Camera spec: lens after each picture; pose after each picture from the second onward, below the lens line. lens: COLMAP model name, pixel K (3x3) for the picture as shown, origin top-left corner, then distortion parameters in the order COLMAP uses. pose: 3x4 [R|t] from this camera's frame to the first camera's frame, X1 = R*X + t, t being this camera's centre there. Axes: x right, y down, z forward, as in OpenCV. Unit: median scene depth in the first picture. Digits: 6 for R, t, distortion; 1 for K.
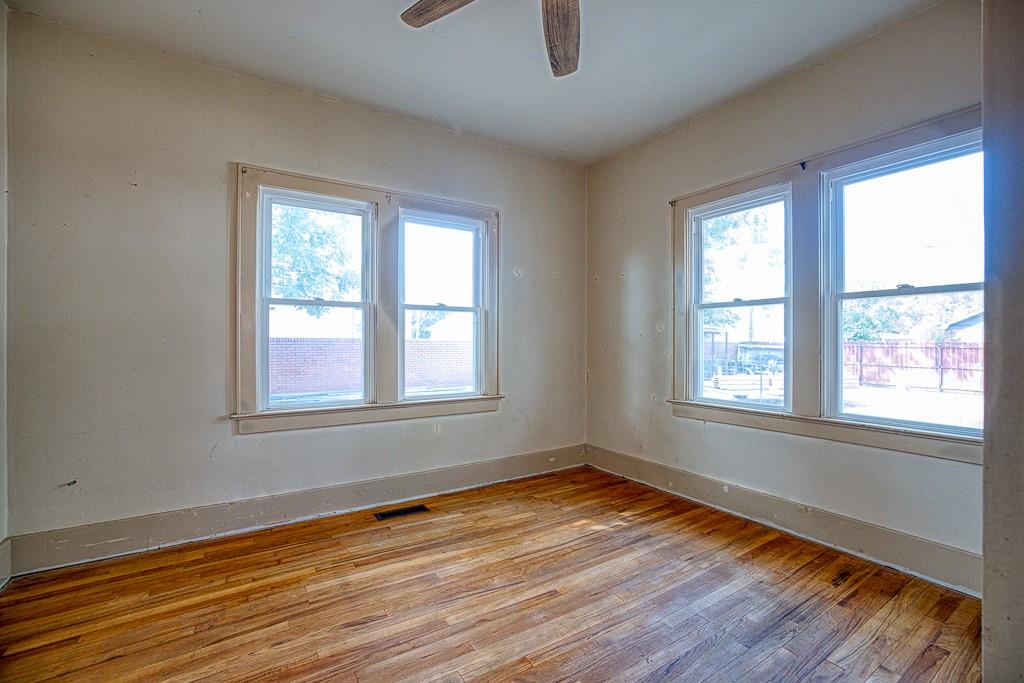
lens RADIAL K [[438.3, 0, 509.0], [0, 438.3, 337.7], [0, 0, 1]] dist [-0.049337, 0.017377]
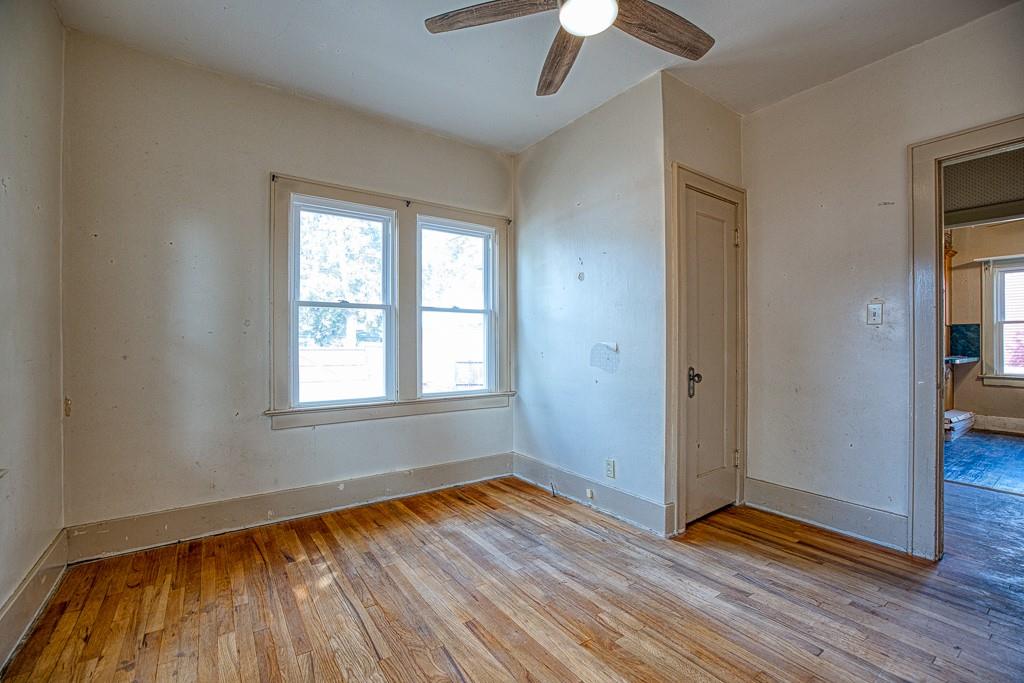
lens RADIAL K [[438.3, 0, 509.0], [0, 438.3, 337.7], [0, 0, 1]] dist [-0.049337, 0.017377]
pose [[-0.037574, 0.006930, 0.999270, -0.623080], [-0.007461, 0.999946, -0.007216, 0.004183], [-0.999266, -0.007727, -0.037521, 0.754479]]
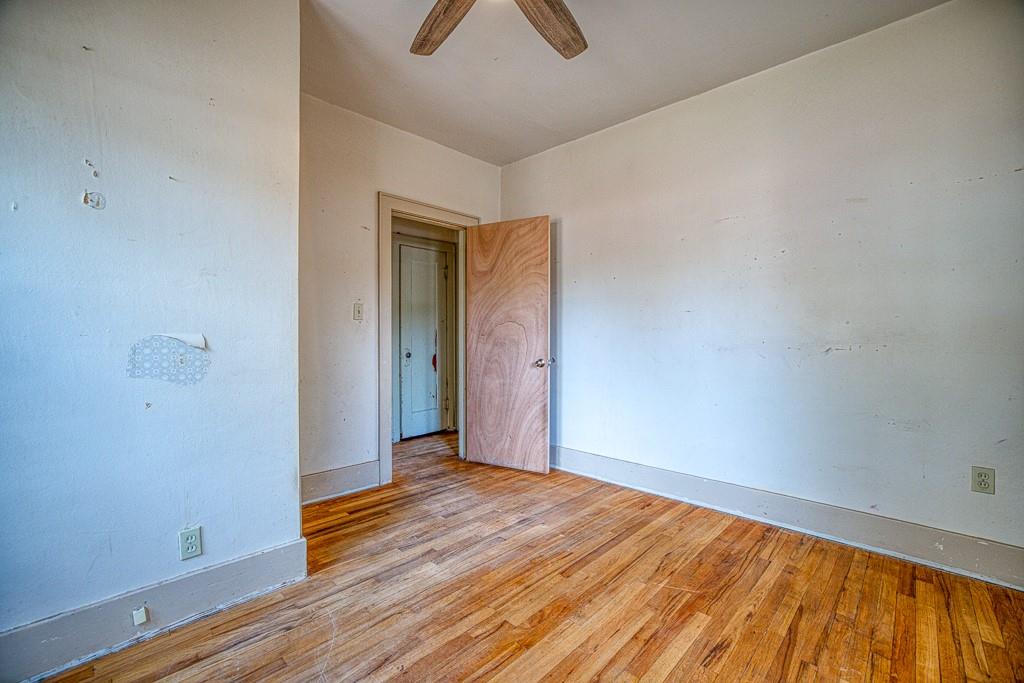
lens RADIAL K [[438.3, 0, 509.0], [0, 438.3, 337.7], [0, 0, 1]] dist [-0.049337, 0.017377]
pose [[-0.974733, -0.003010, -0.223351, 0.188974], [-0.003368, 0.999994, 0.001222, 0.010334], [0.223346, 0.001944, -0.974737, 1.216966]]
